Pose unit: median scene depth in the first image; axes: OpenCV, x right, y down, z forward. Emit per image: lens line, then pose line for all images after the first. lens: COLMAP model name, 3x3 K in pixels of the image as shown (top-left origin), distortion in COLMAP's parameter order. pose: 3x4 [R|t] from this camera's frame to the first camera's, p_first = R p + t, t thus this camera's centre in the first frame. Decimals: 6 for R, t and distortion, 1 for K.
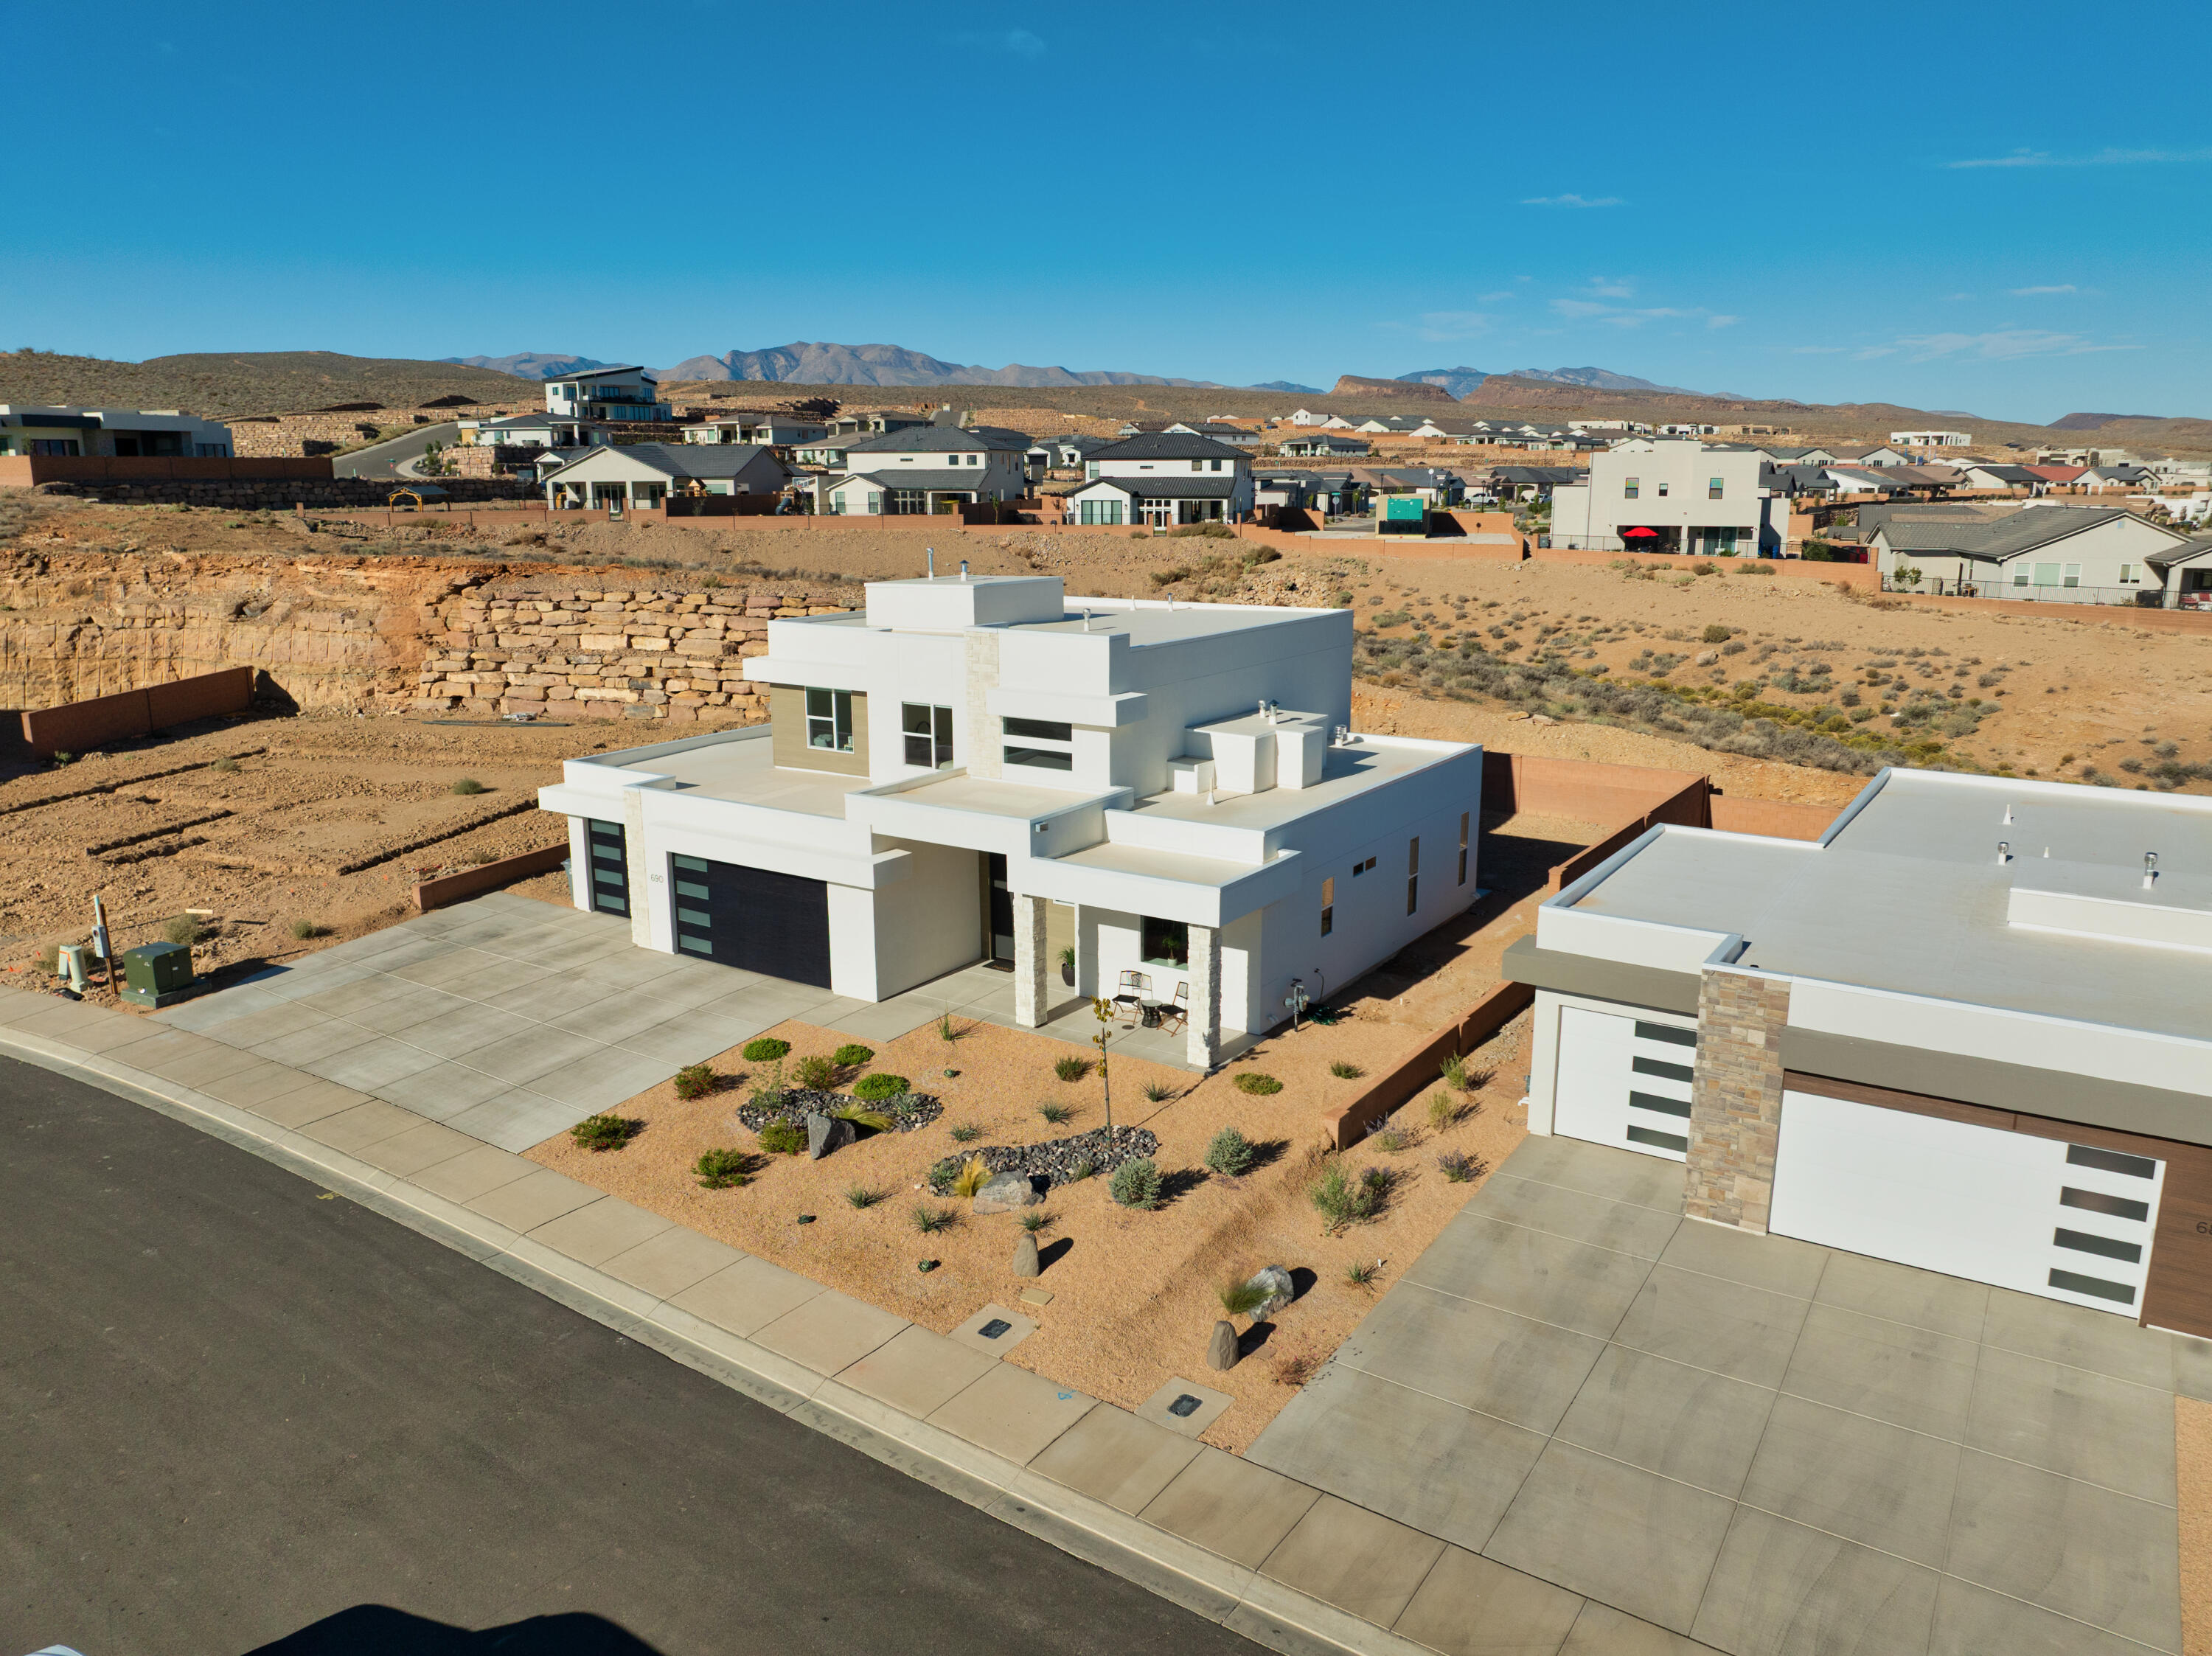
lens RADIAL K [[1553.3, 0, 1120.7], [0, 1553.3, 826.4], [0, 0, 1]] dist [-0.045843, 0.009731]
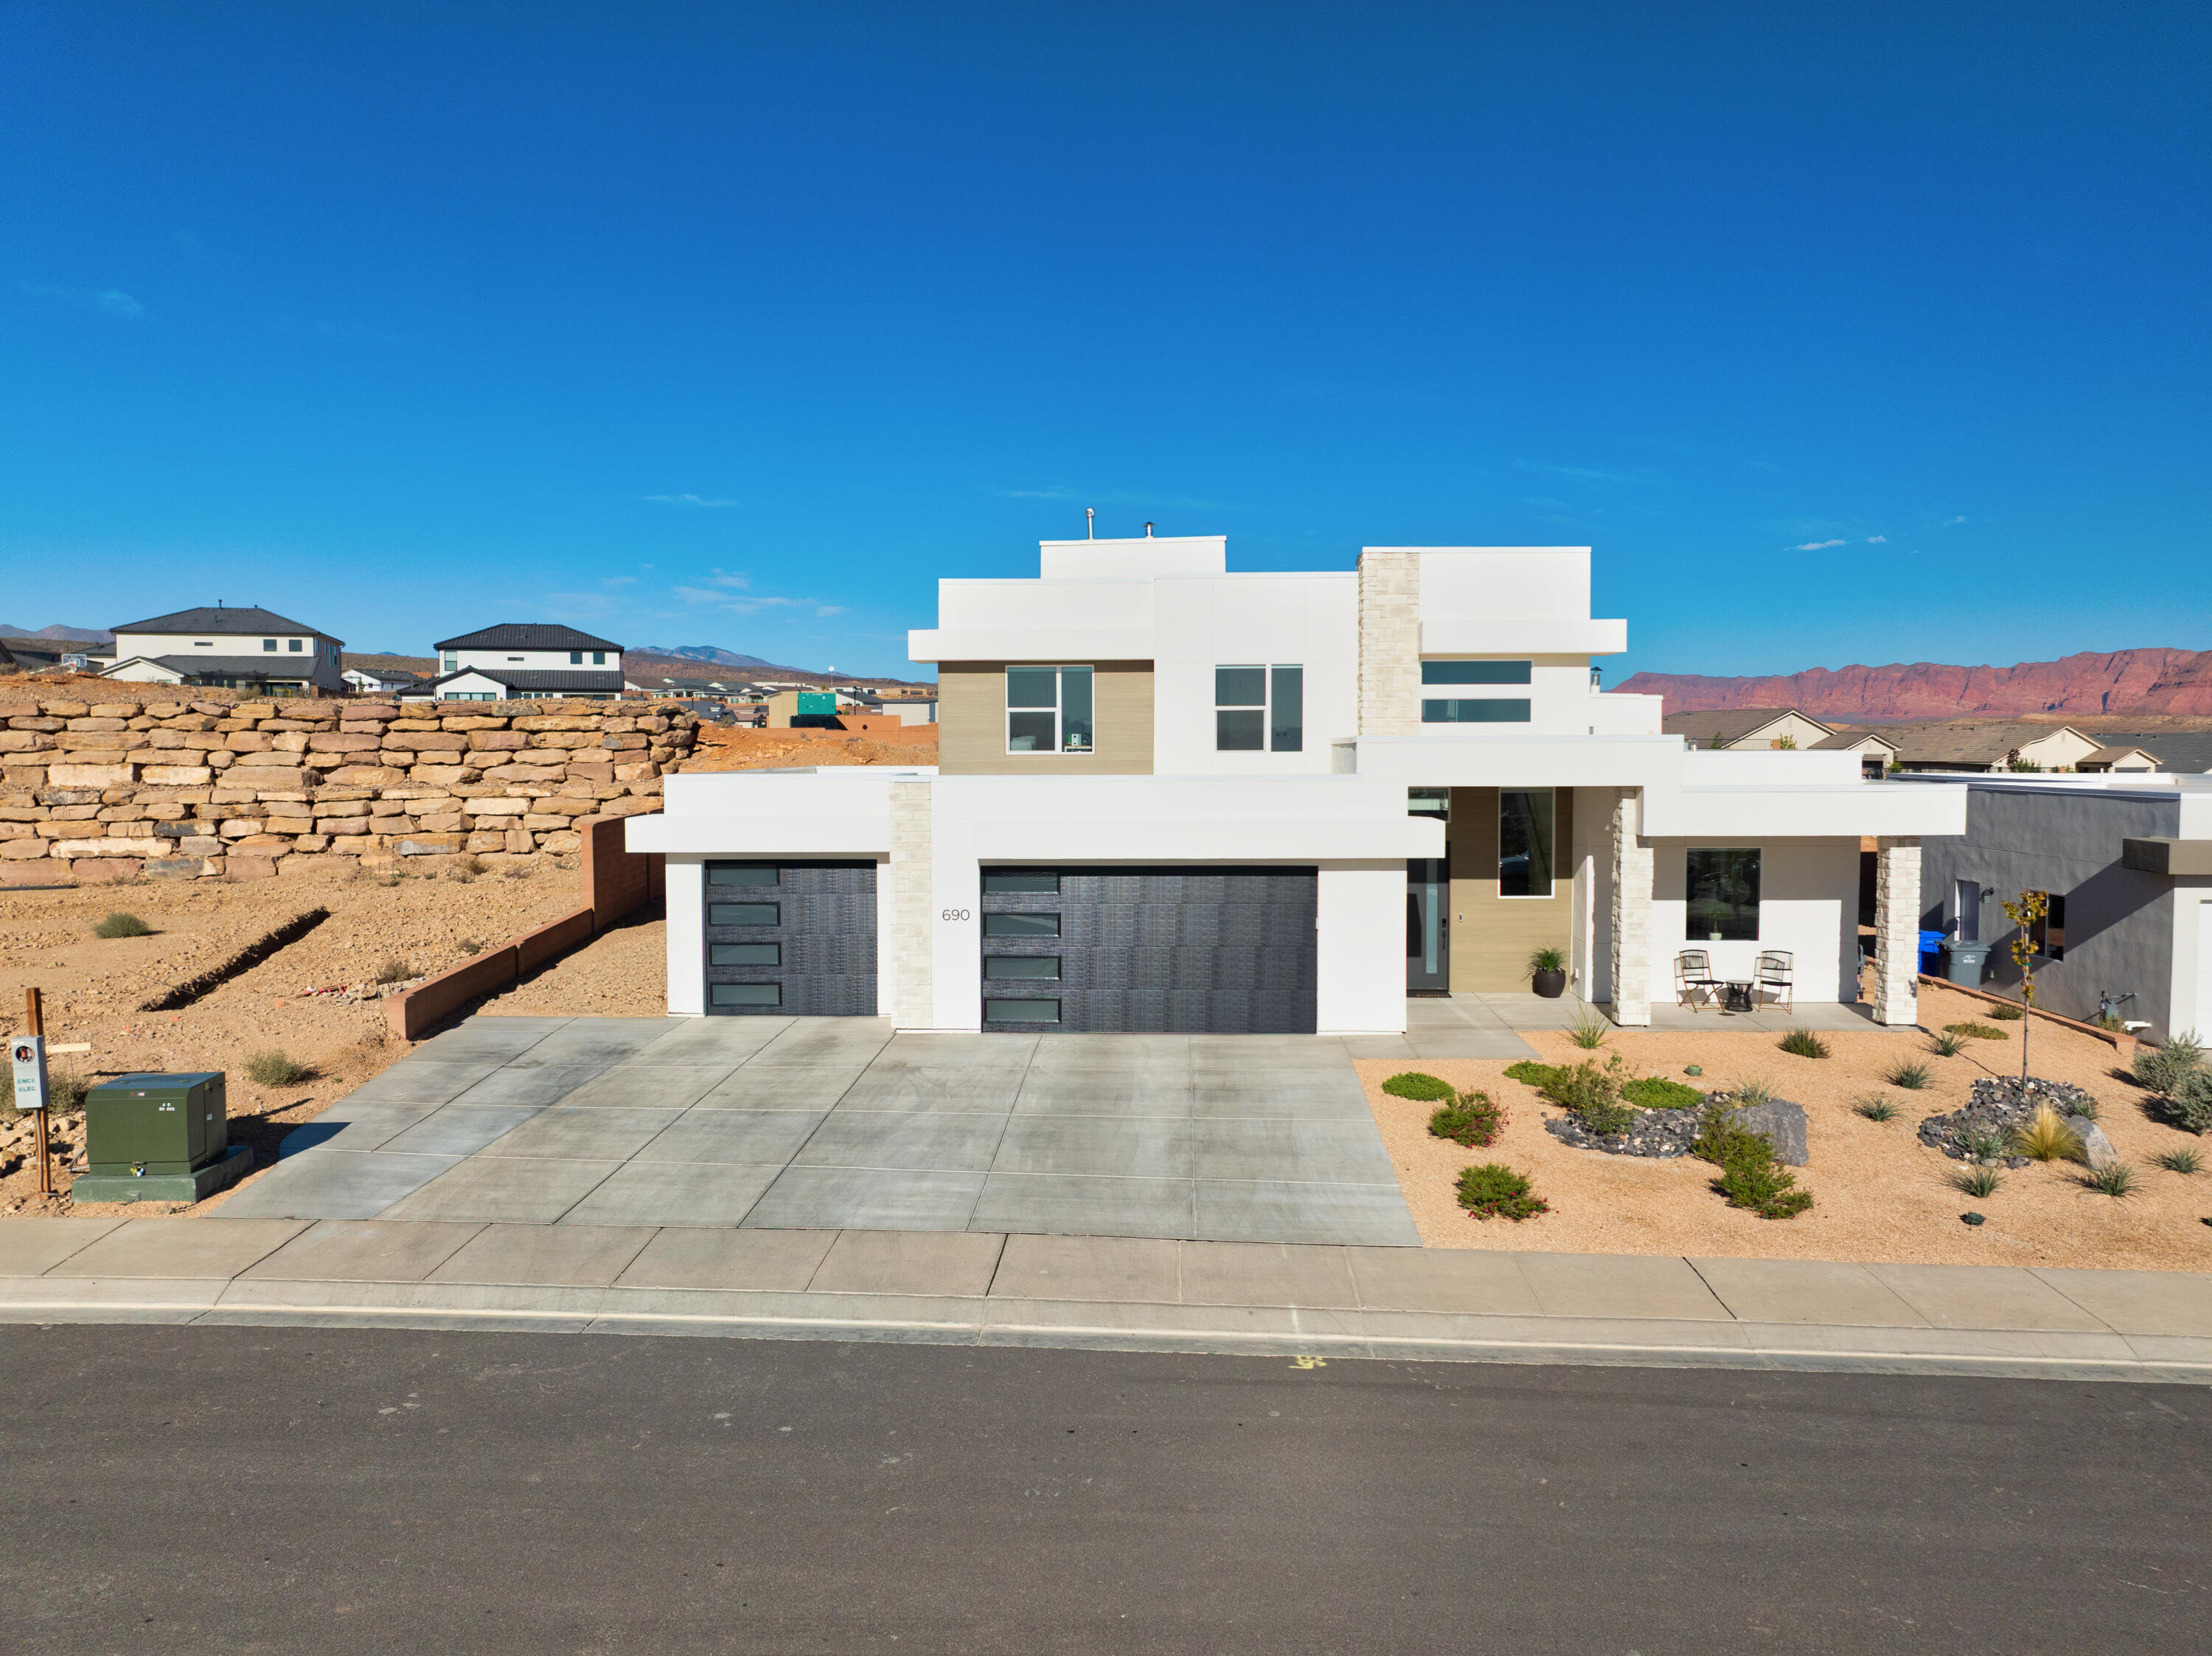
lens RADIAL K [[1553.3, 0, 1115.9], [0, 1553.3, 827.5], [0, 0, 1]] dist [-0.045843, 0.009731]
pose [[0.857989, -0.028187, 0.512894, -0.579587], [0.115510, 0.983507, -0.139179, 0.096622], [-0.500512, 0.178659, 0.847094, 0.417246]]
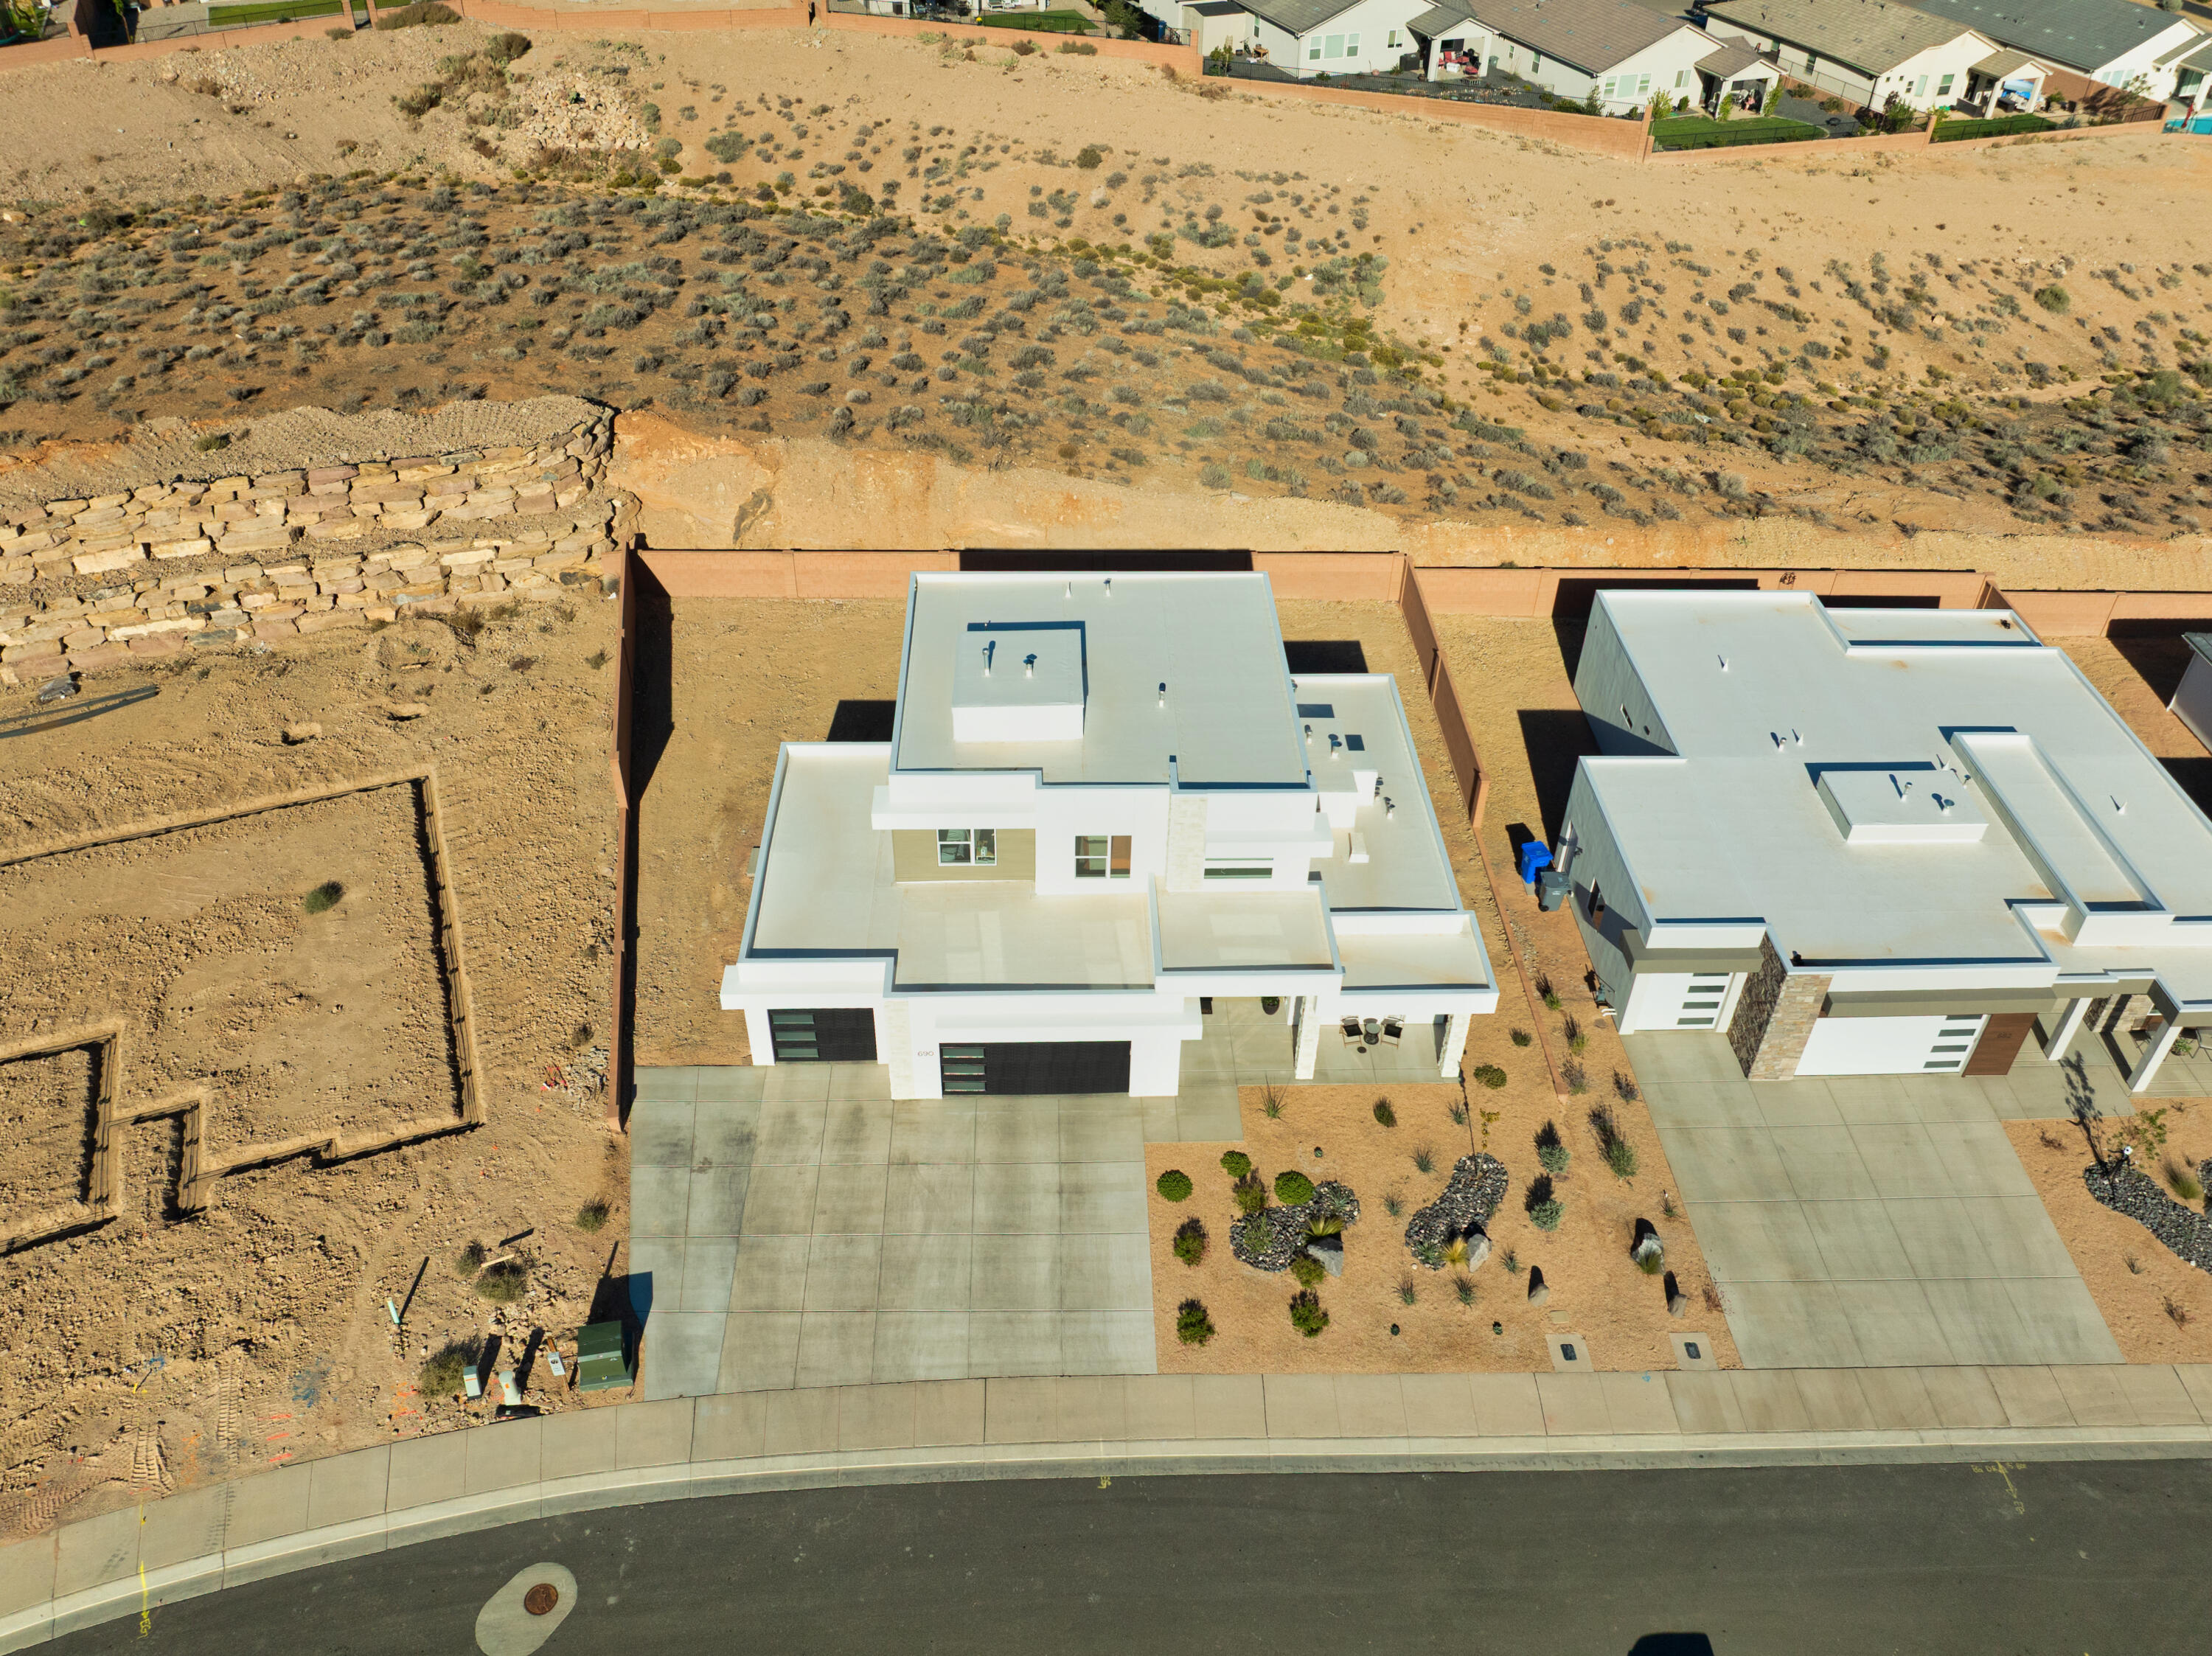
lens RADIAL K [[1679.2, 0, 1115.8], [0, 1679.2, 824.1], [0, 0, 1]] dist [-0.038983, -0.002955]
pose [[0.813814, -0.345404, 0.467336, -0.709059], [0.102454, 0.876873, 0.469677, -0.682137], [-0.572023, -0.334349, 0.749000, 0.059988]]
